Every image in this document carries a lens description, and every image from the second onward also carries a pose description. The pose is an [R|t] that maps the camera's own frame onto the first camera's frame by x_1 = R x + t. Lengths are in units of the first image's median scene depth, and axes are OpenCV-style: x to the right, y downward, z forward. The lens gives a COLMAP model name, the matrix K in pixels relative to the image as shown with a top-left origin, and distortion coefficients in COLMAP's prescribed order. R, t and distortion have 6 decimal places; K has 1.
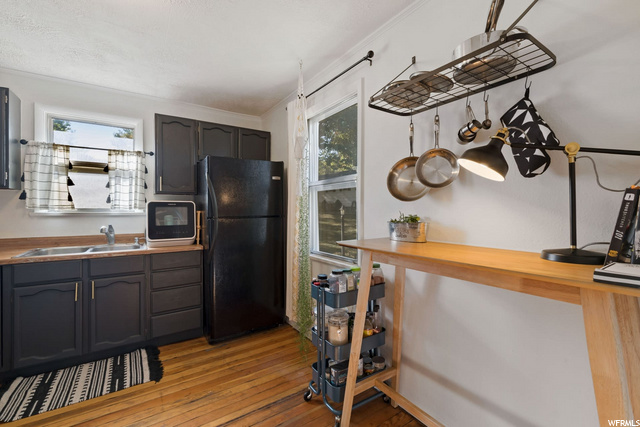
lens RADIAL K [[274.9, 0, 320.0], [0, 274.9, 213.5], [0, 0, 1]] dist [-0.001967, -0.000447]
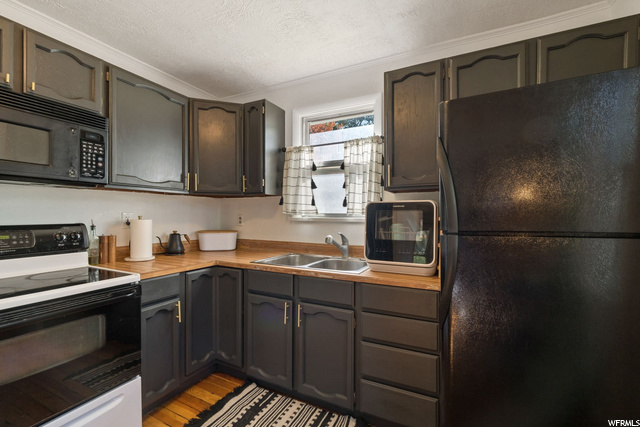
lens RADIAL K [[280.1, 0, 319.6], [0, 280.1, 217.0], [0, 0, 1]] dist [-0.002664, -0.000363]
pose [[0.494343, 0.006342, -0.869244, -0.082147], [-0.014162, 0.999899, -0.000759, -0.006319], [0.869152, 0.012686, 0.494383, 0.553891]]
